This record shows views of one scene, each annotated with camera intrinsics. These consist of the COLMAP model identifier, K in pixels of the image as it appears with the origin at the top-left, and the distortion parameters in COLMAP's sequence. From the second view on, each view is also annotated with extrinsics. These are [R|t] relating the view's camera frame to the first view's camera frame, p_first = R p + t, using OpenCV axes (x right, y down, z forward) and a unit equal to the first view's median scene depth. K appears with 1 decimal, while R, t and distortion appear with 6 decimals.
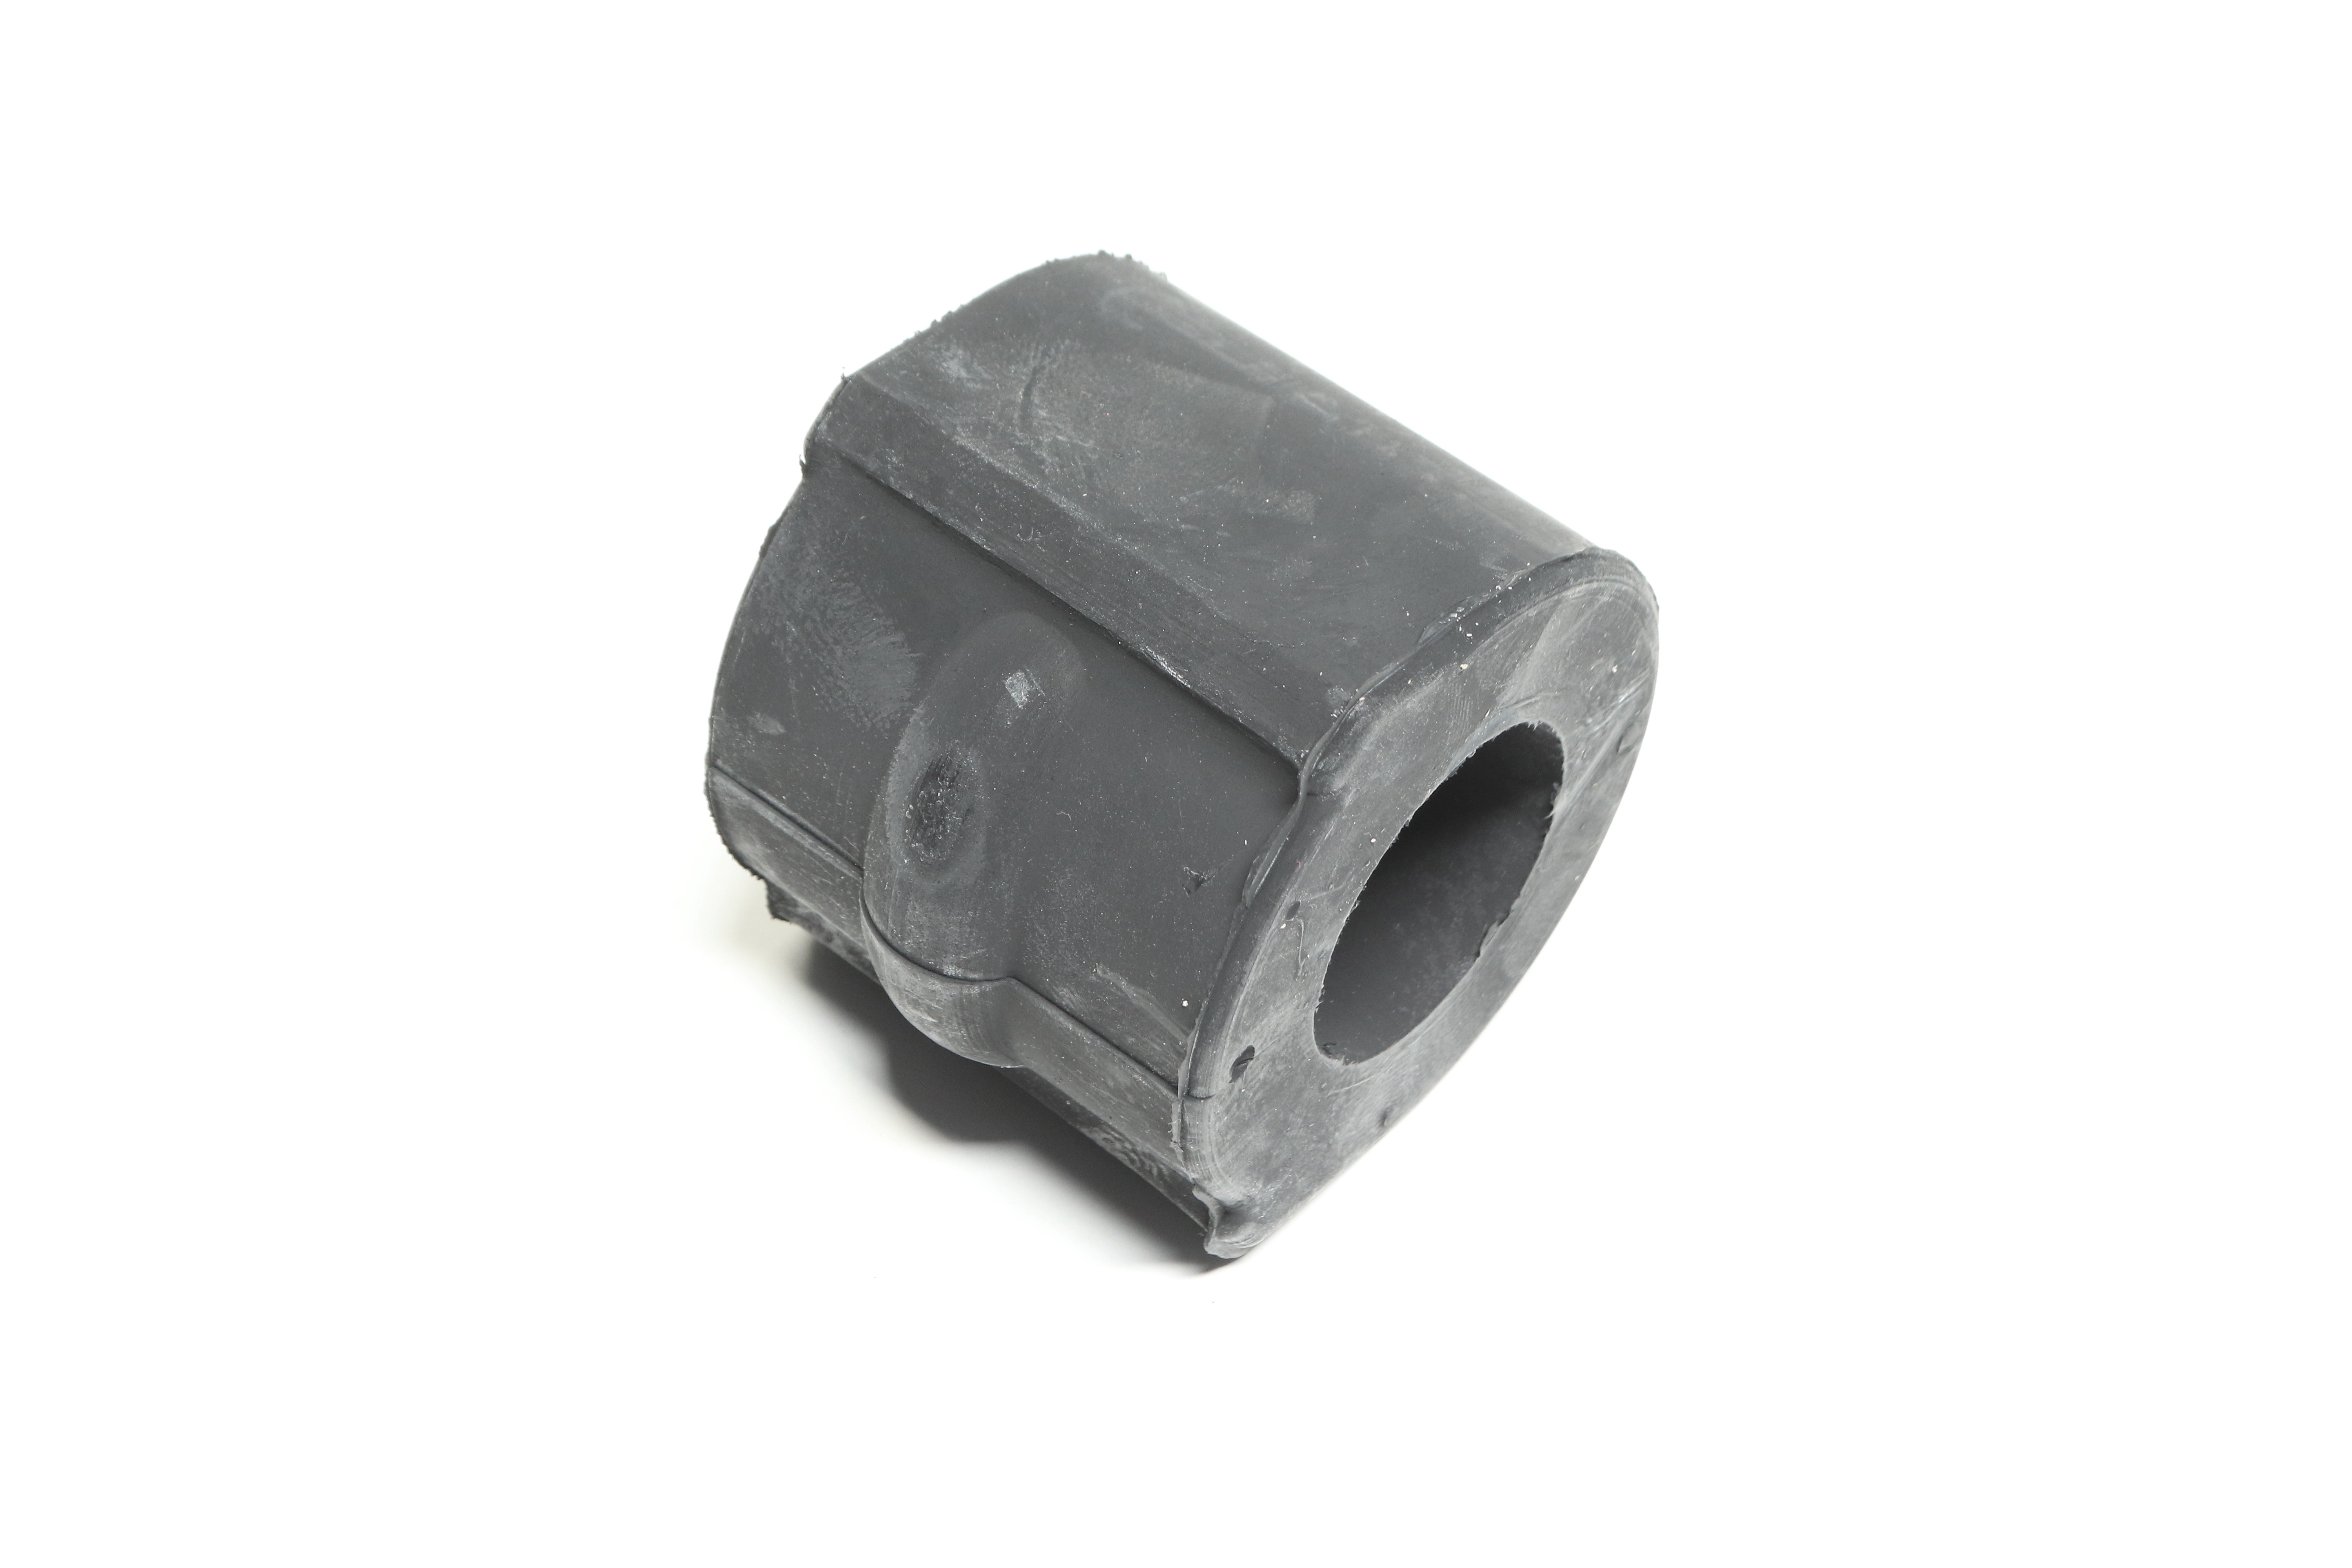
lens RADIAL K [[4524.3, 0, 1172.7], [0, 4524.3, 782.4], [0, 0, 1]] dist [-0.046537, 0.000000]
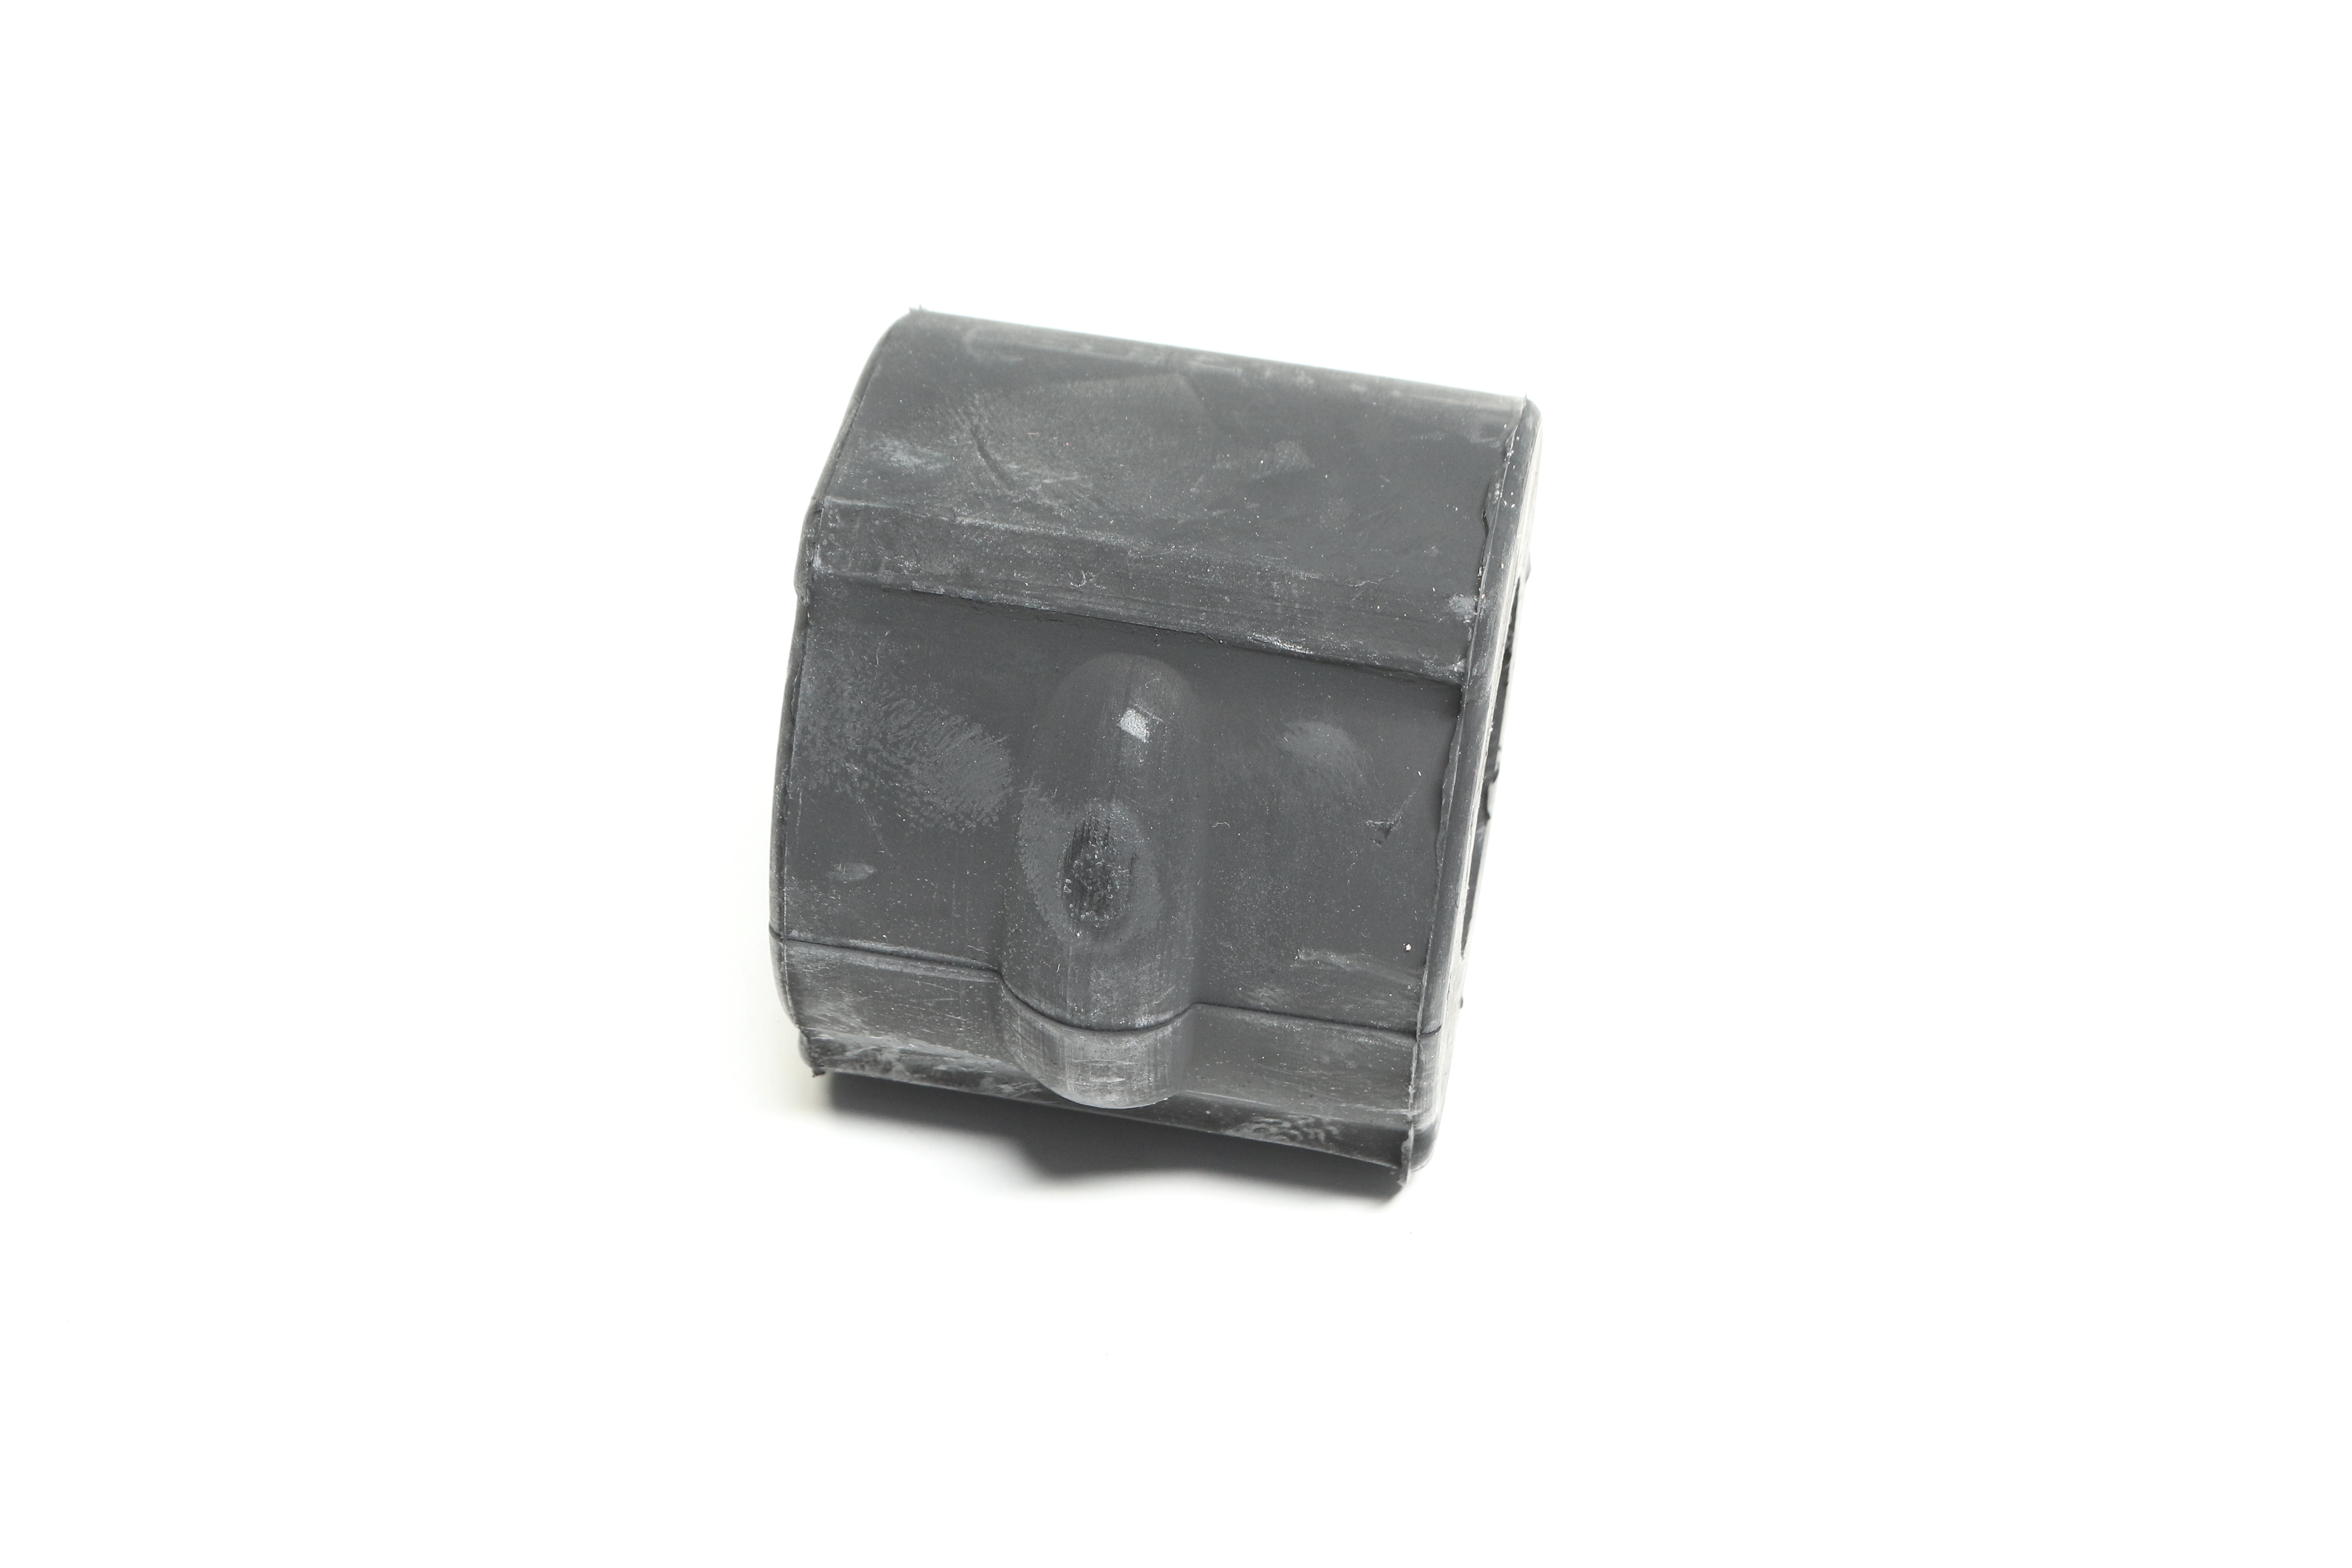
lens RADIAL K [[4524.3, 0, 1179.0], [0, 4524.3, 784.8], [0, 0, 1]] dist [-0.046537, 0.000000]
pose [[0.865642, -0.387484, 0.317050, -0.339921], [0.384922, 0.920021, 0.073456, -0.076698], [-0.320155, 0.058453, 0.945560, 0.057216]]
